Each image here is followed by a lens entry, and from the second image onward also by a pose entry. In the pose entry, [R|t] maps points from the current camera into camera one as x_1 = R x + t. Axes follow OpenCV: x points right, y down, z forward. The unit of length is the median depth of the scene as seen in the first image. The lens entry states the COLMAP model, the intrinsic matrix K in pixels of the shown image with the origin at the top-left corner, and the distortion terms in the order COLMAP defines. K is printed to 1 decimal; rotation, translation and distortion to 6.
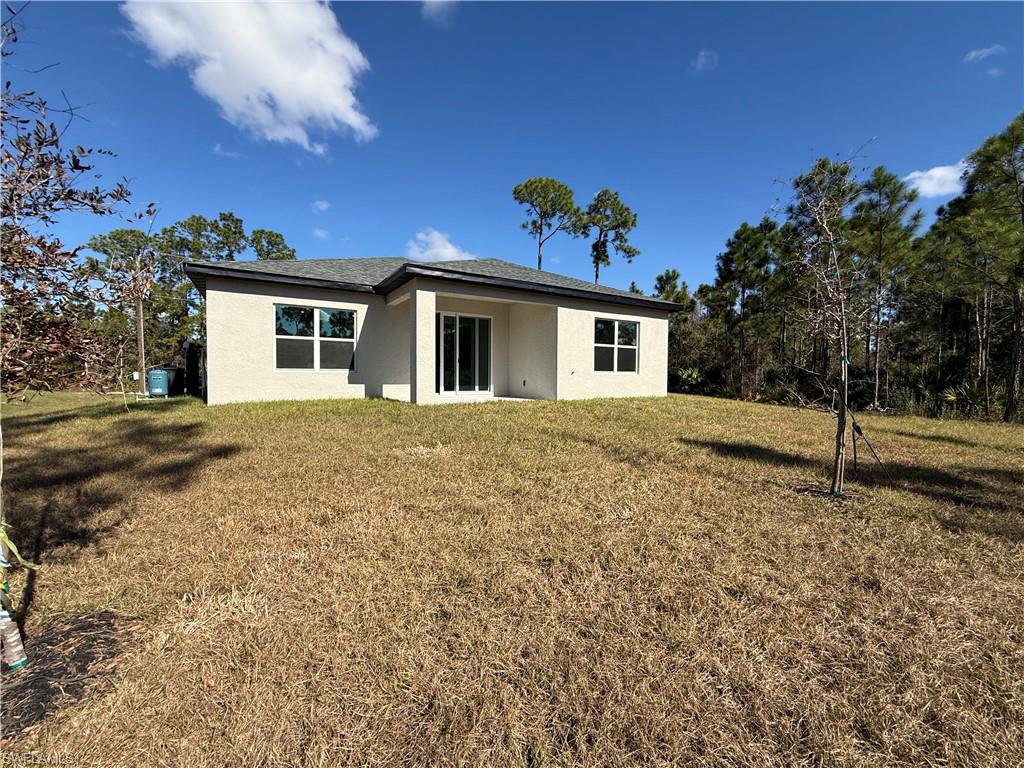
lens RADIAL K [[408.0, 0, 512.5], [0, 408.0, 387.7], [0, 0, 1]] dist [-0.000933, 0.000694]
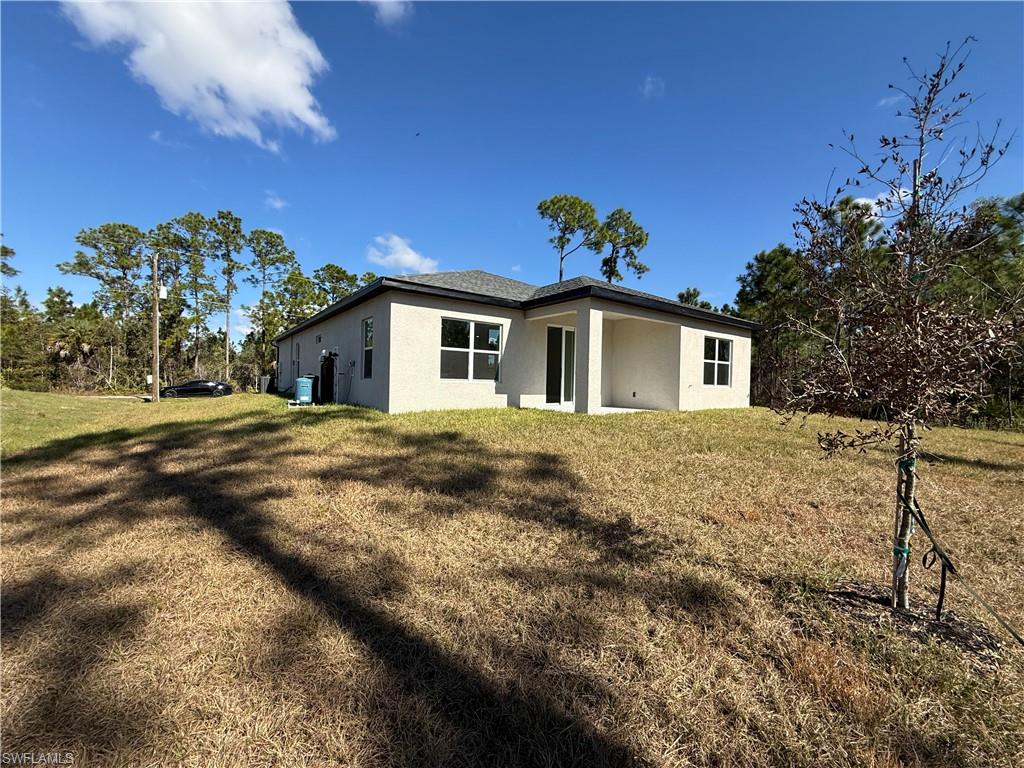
lens RADIAL K [[408.0, 0, 473.7], [0, 408.0, 389.8], [0, 0, 1]] dist [-0.000933, 0.000694]
pose [[0.996325, 0.013077, 0.084655, -0.204655], [-0.012386, 0.999886, -0.008688, -0.004099], [-0.084759, 0.007607, 0.996372, -0.012932]]
